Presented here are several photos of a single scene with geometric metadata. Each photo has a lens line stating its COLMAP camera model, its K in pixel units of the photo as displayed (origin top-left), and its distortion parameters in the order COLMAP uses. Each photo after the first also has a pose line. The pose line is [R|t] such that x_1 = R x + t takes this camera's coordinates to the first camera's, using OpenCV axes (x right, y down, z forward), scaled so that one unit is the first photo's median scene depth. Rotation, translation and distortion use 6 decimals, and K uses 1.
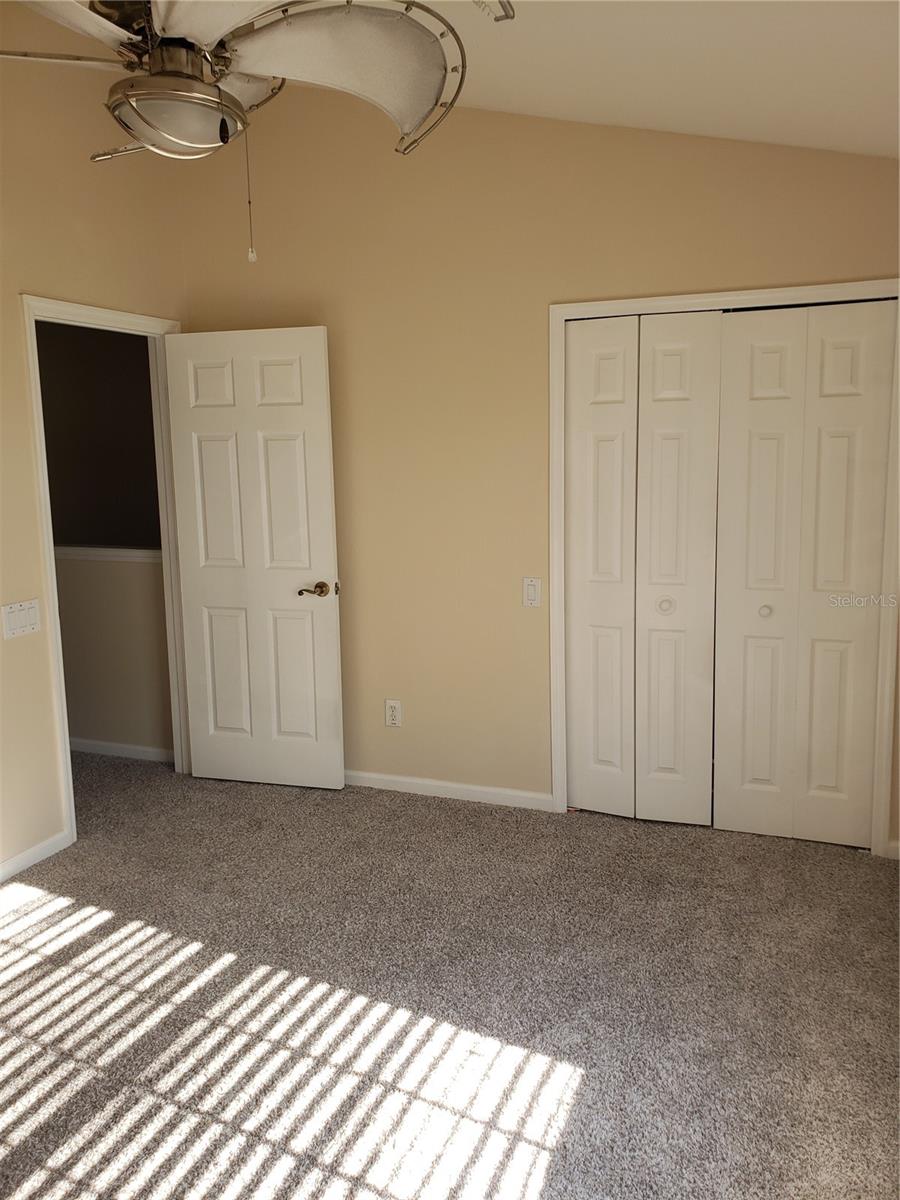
lens RADIAL K [[945.5, 0, 470.5], [0, 945.5, 594.5], [0, 0, 1]] dist [0.044972, -0.004201]
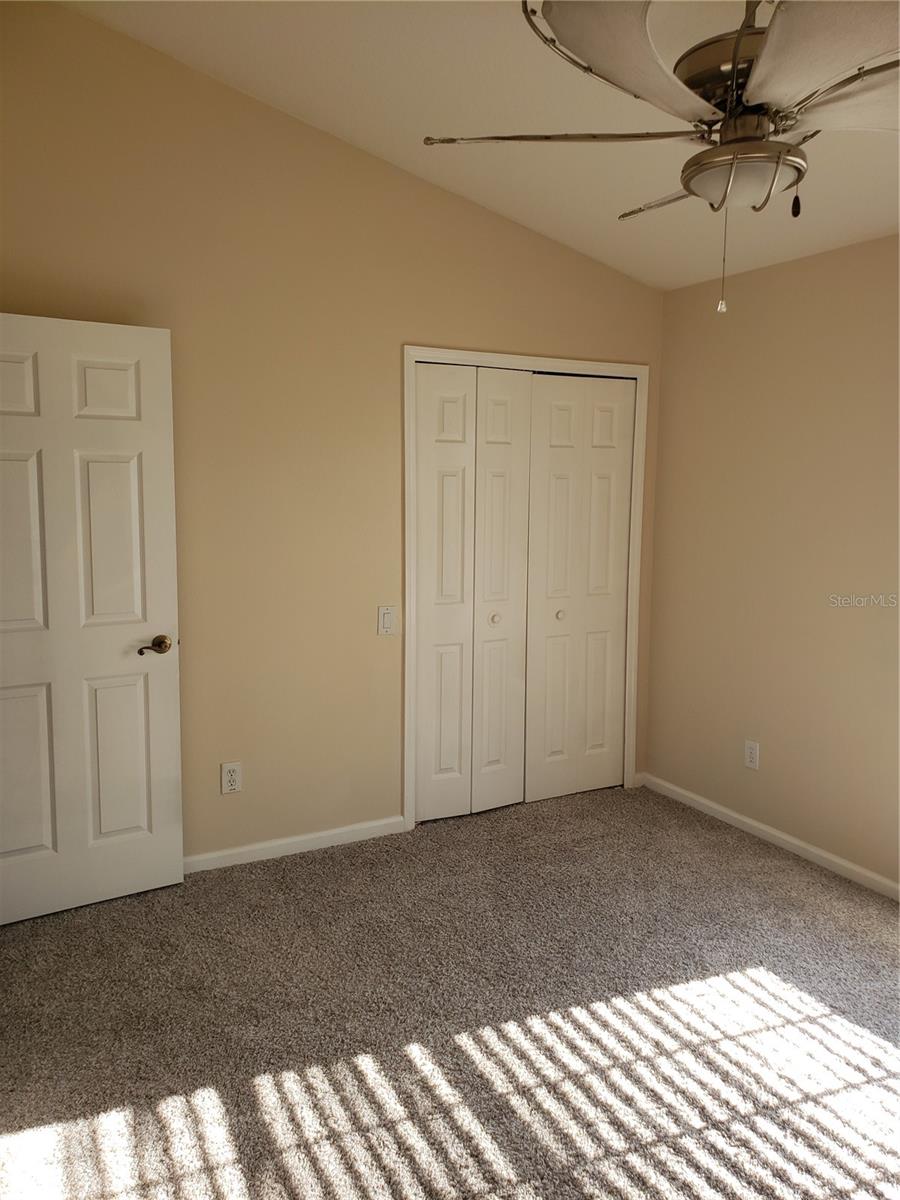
lens RADIAL K [[945.5, 0, 470.5], [0, 945.5, 594.5], [0, 0, 1]] dist [0.044972, -0.004201]
pose [[0.624677, -0.073660, 0.777401, -0.796126], [0.099260, 0.994956, 0.014514, -0.042843], [-0.774549, 0.068098, 0.628838, 0.337585]]
